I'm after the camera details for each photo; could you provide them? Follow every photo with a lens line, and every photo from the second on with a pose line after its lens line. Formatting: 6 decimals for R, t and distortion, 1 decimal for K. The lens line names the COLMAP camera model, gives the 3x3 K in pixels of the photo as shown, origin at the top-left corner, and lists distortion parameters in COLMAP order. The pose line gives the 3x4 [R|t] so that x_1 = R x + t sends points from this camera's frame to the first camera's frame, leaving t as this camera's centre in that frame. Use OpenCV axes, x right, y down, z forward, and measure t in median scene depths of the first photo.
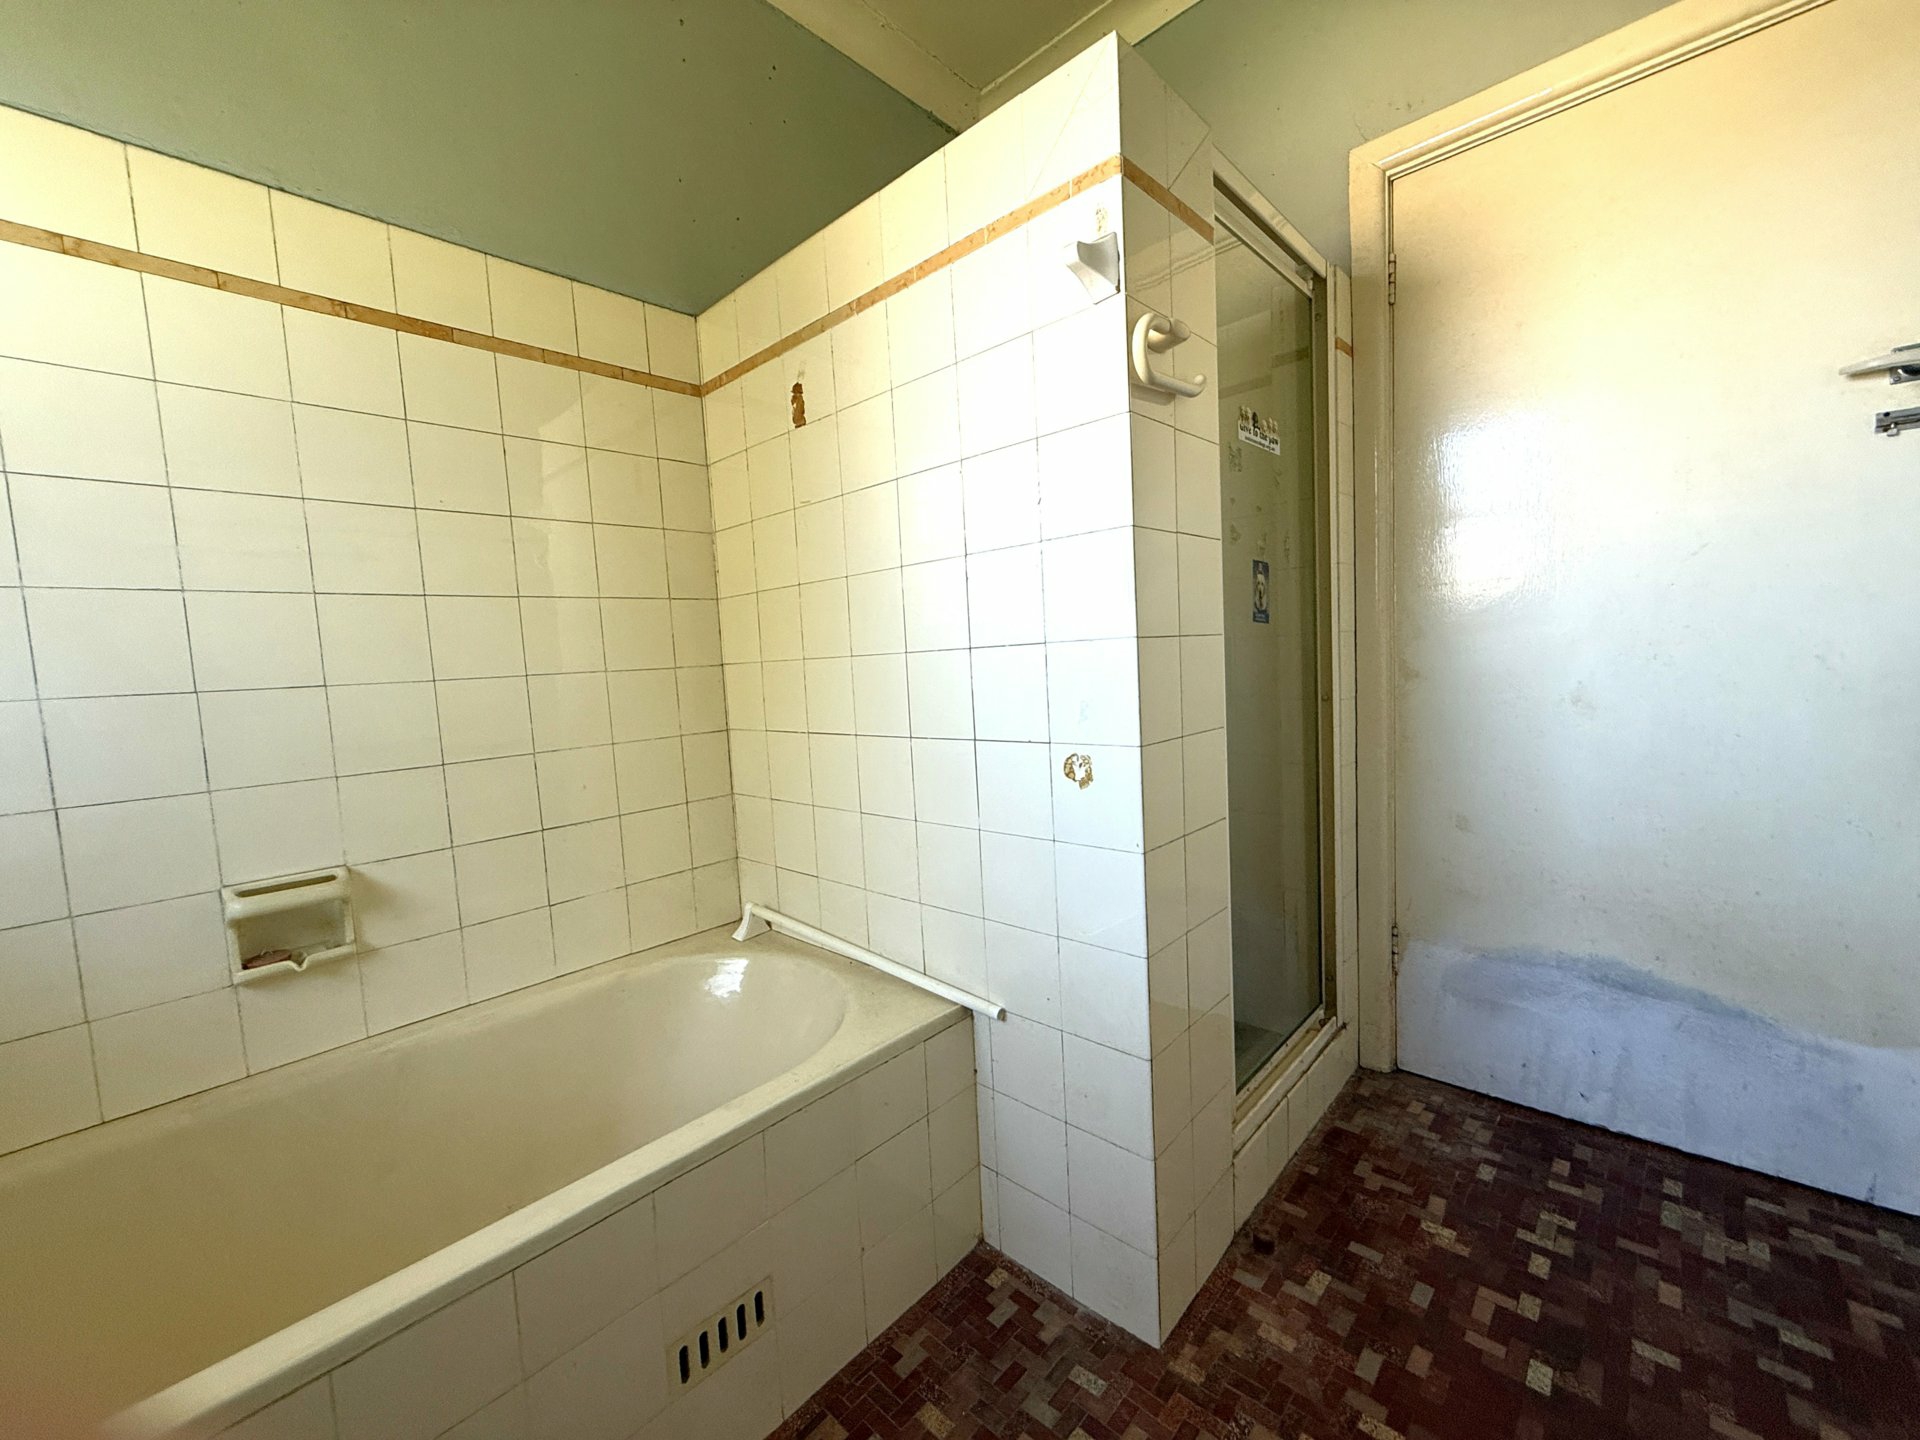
lens RADIAL K [[764.6, 0, 956.5], [0, 764.6, 722.0], [0, 0, 1]] dist [0.001624, 0.000196]
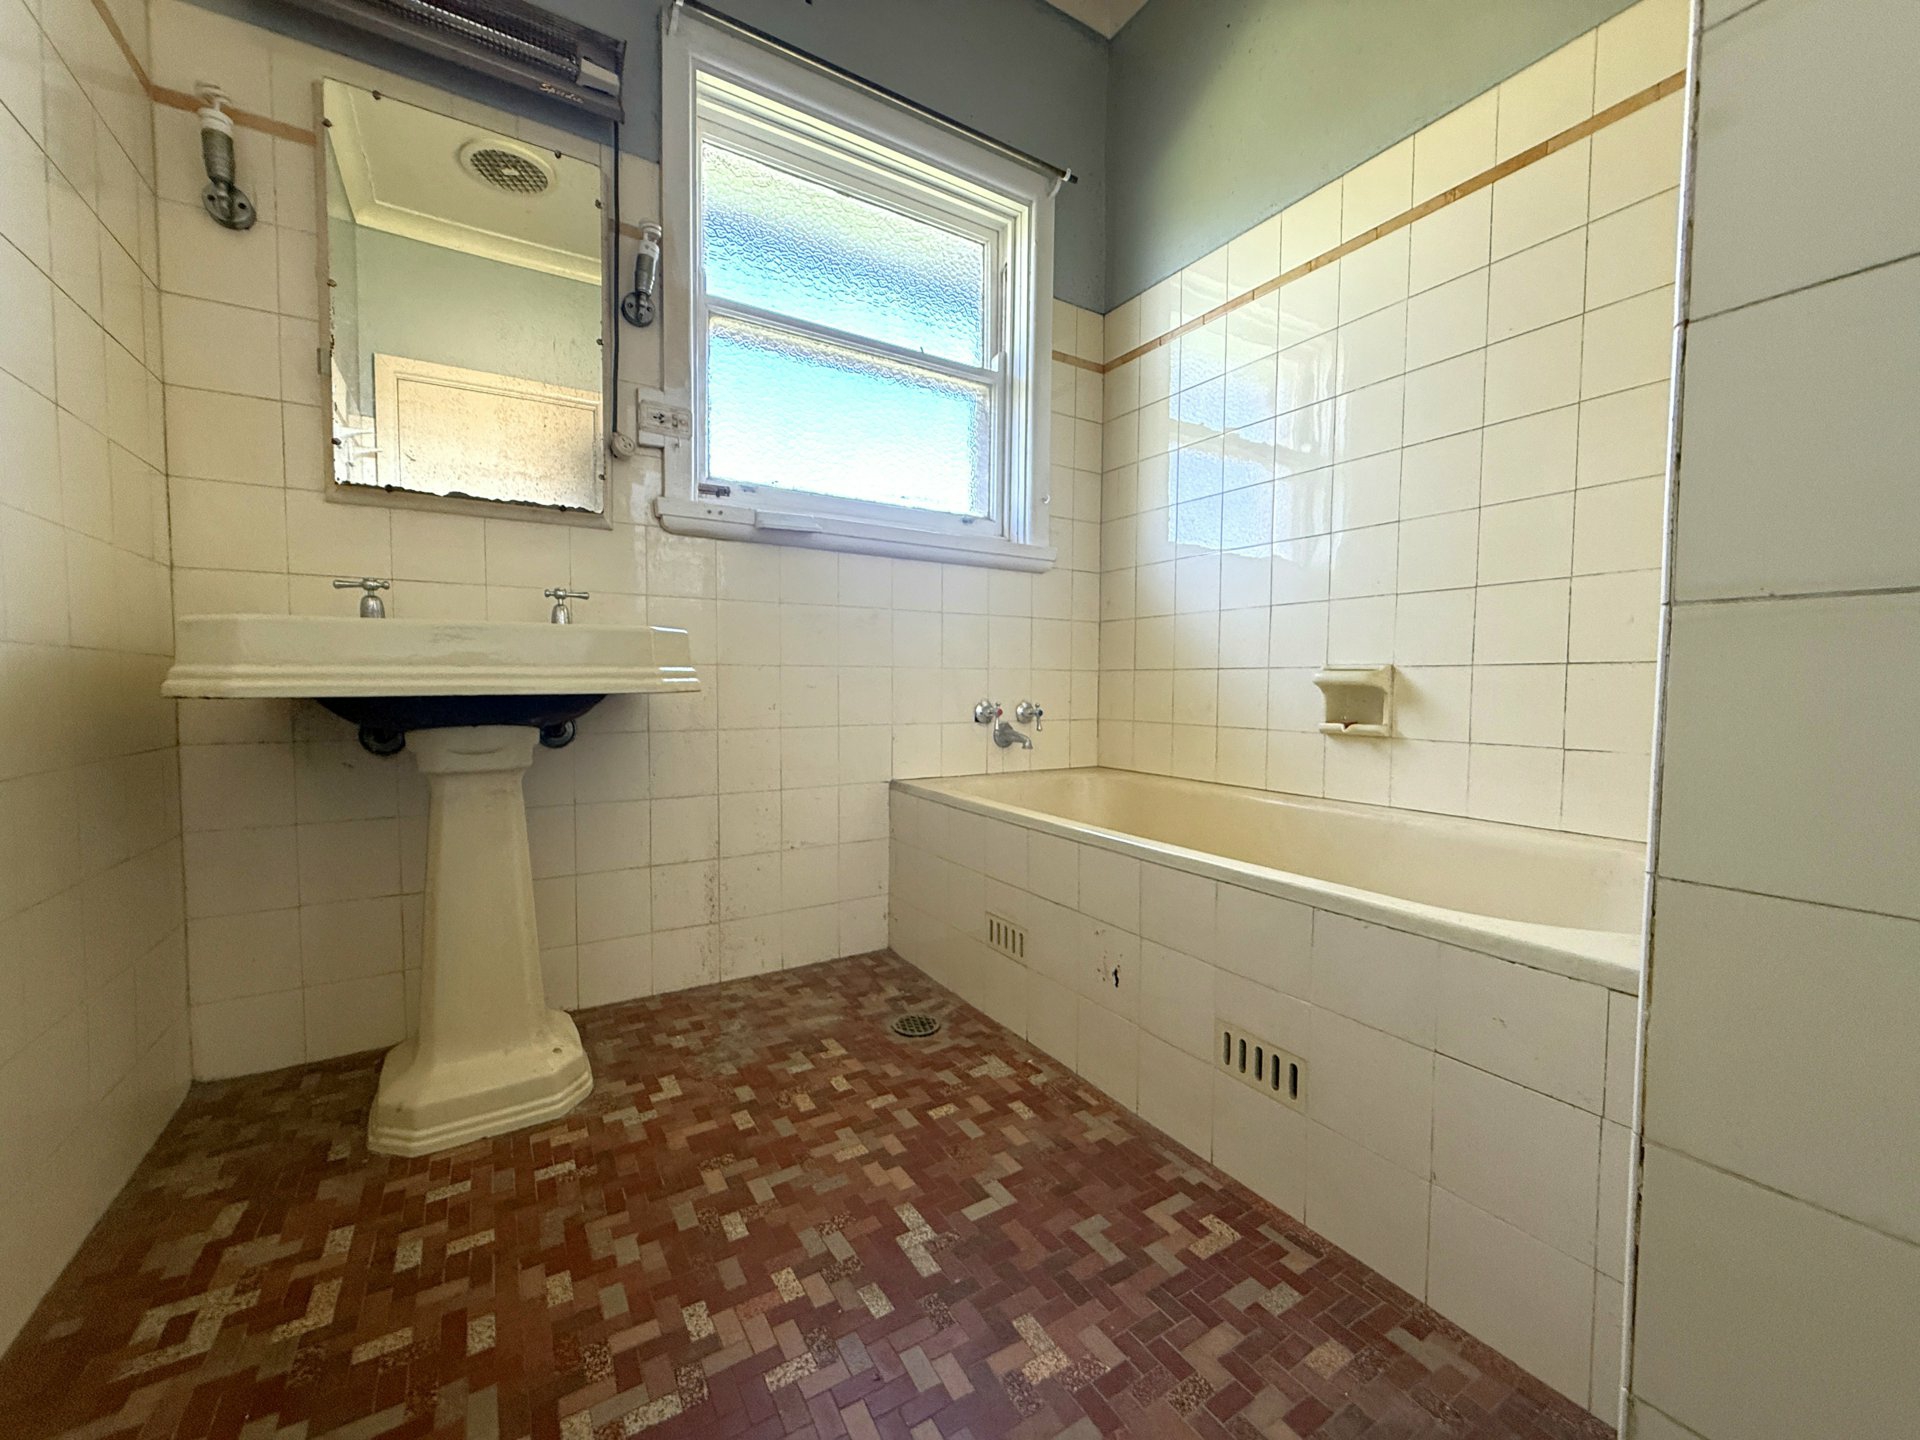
lens RADIAL K [[764.6, 0, 956.5], [0, 764.6, 722.0], [0, 0, 1]] dist [0.001624, 0.000196]
pose [[-0.264399, 0.097223, -0.959500, 0.656596], [-0.078273, 0.989460, 0.121828, 0.196253], [0.961232, 0.107314, -0.254003, 0.681512]]
